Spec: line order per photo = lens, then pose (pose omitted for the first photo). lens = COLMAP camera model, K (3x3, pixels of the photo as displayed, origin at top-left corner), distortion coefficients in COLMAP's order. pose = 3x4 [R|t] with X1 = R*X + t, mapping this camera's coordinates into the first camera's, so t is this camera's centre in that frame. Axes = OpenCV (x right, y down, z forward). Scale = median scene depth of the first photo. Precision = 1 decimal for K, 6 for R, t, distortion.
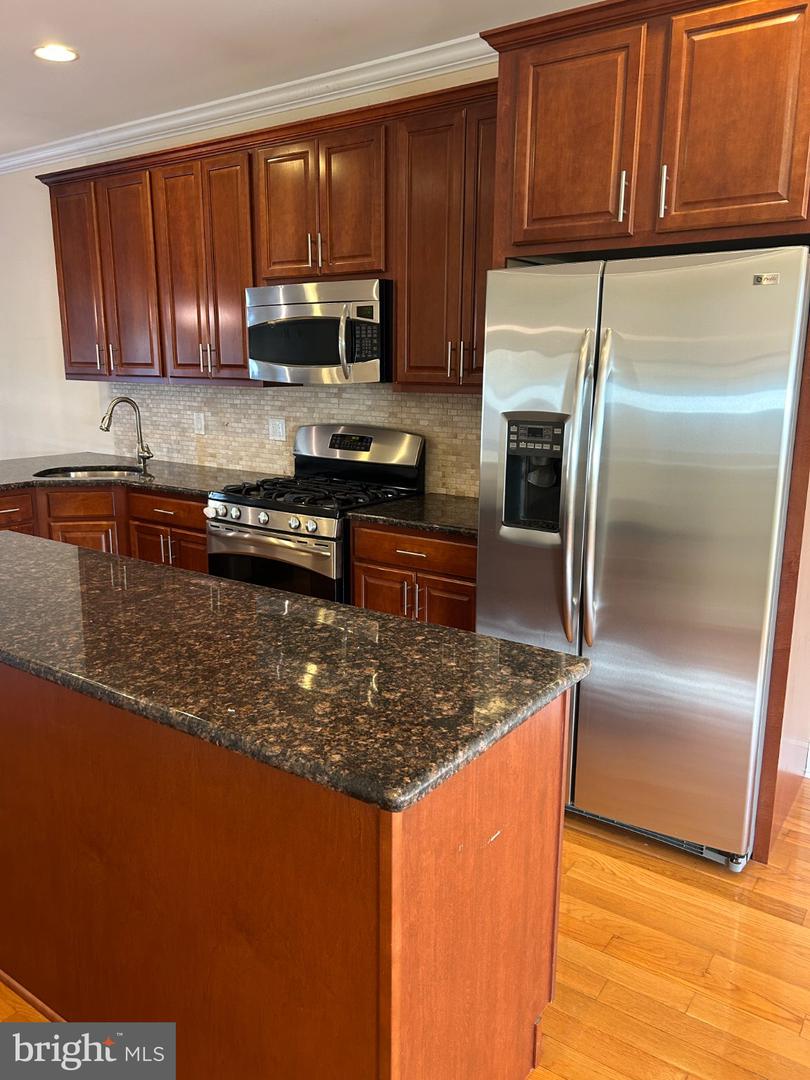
lens RADIAL K [[826.2, 0, 405.2], [0, 826.2, 550.8], [0, 0, 1]] dist [0.041276, -0.046937]
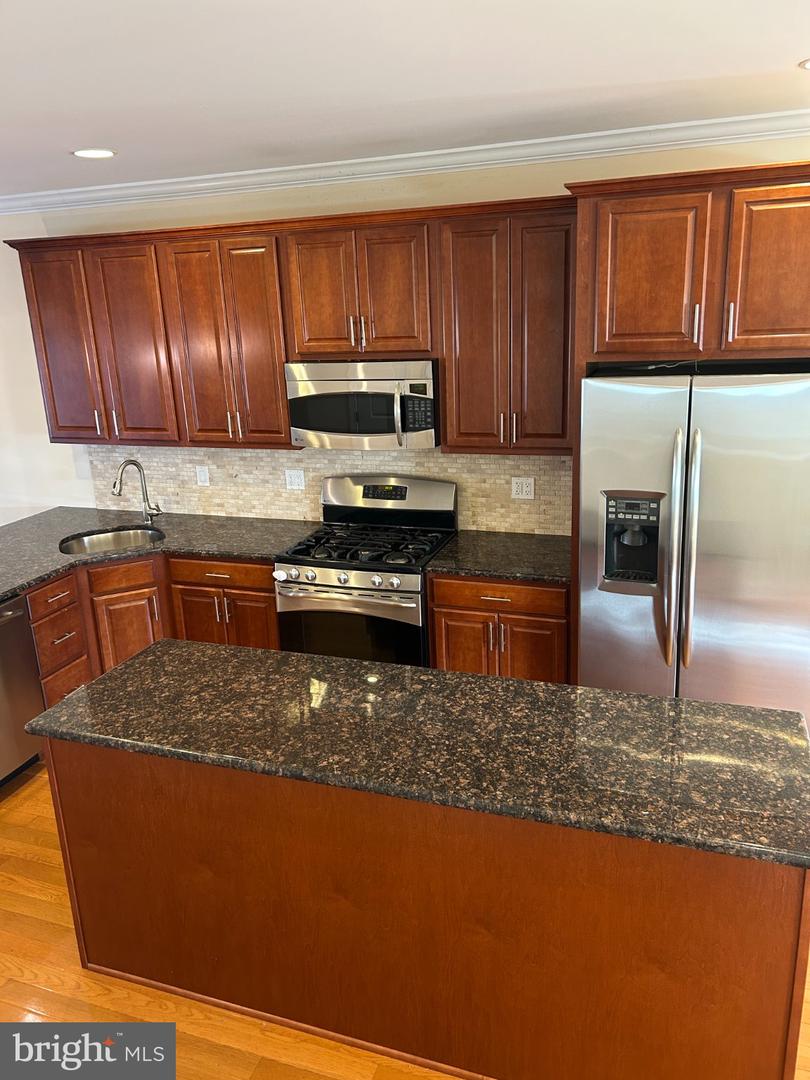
lens RADIAL K [[826.2, 0, 398.3], [0, 826.2, 530.7], [0, 0, 1]] dist [0.041276, -0.046937]
pose [[0.959291, -0.121529, 0.254936, -0.392322], [0.107345, 0.991832, 0.068889, -0.179181], [-0.261225, -0.038718, 0.964501, -0.089266]]
